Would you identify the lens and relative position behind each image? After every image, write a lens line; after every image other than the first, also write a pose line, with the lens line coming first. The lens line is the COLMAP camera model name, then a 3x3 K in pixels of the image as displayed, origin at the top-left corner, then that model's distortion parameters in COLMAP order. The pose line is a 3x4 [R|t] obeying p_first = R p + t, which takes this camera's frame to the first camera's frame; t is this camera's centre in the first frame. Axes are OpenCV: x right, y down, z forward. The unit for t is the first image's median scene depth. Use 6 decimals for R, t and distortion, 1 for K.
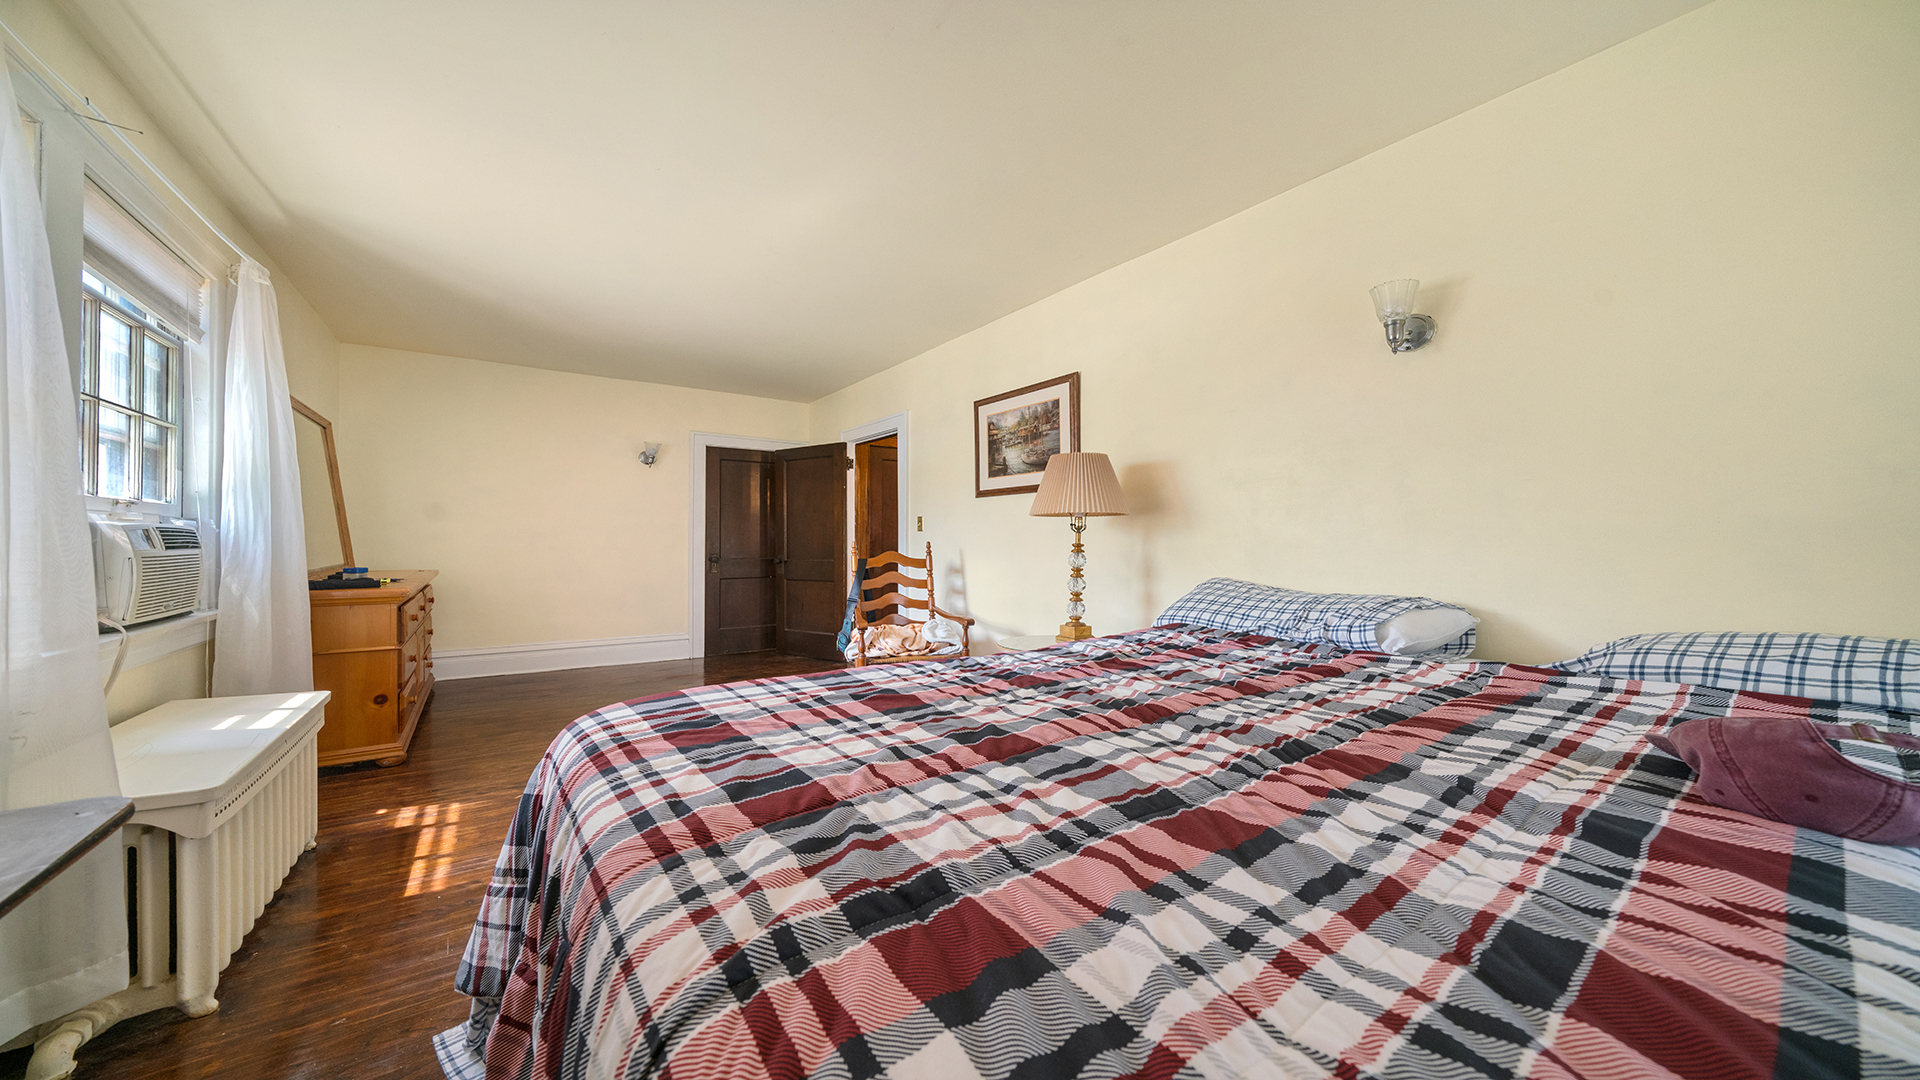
lens RADIAL K [[678.9, 0, 963.5], [0, 678.9, 541.9], [0, 0, 1]] dist [-0.001008, -0.000147]
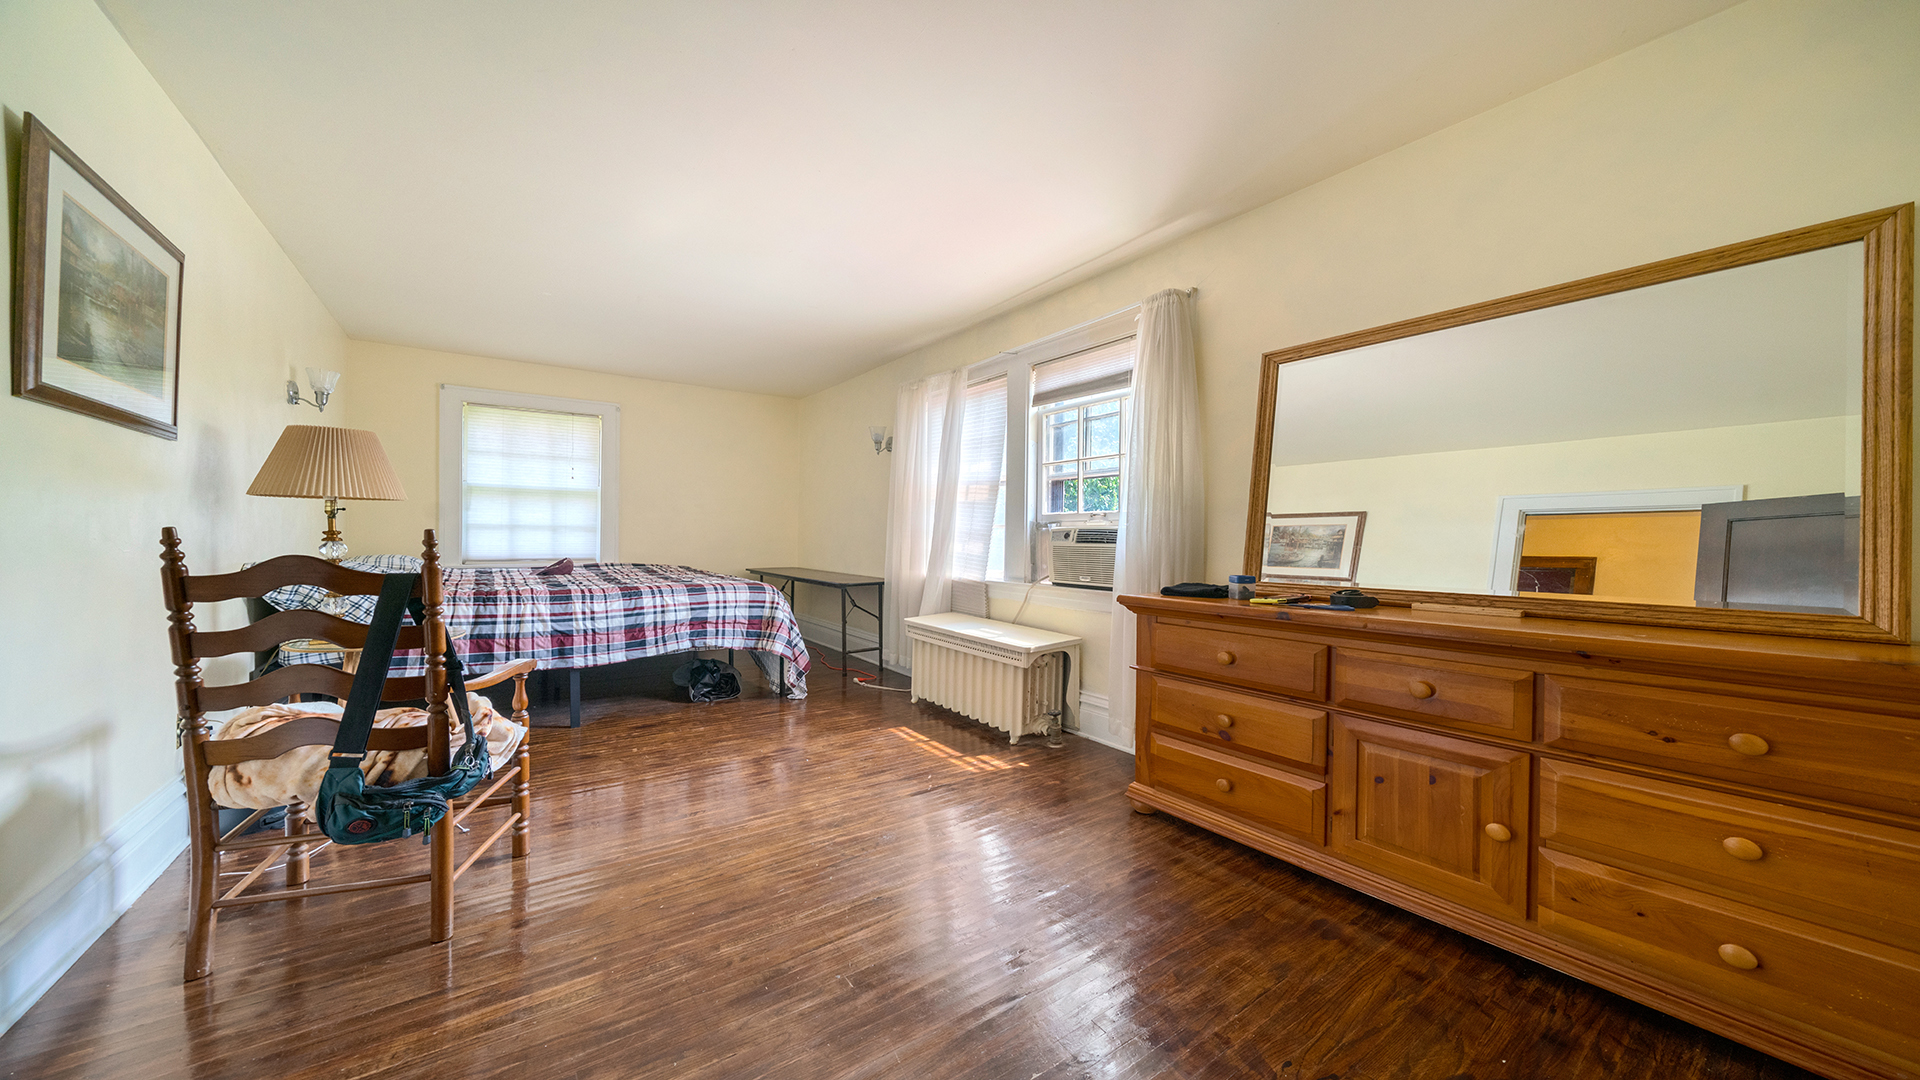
lens RADIAL K [[678.9, 0, 963.5], [0, 678.9, 541.9], [0, 0, 1]] dist [-0.001008, -0.000147]
pose [[-0.999906, -0.012878, -0.004748, -0.786962], [-0.012910, 0.999895, 0.006641, -0.000295], [0.004661, 0.006702, -0.999967, 2.319359]]
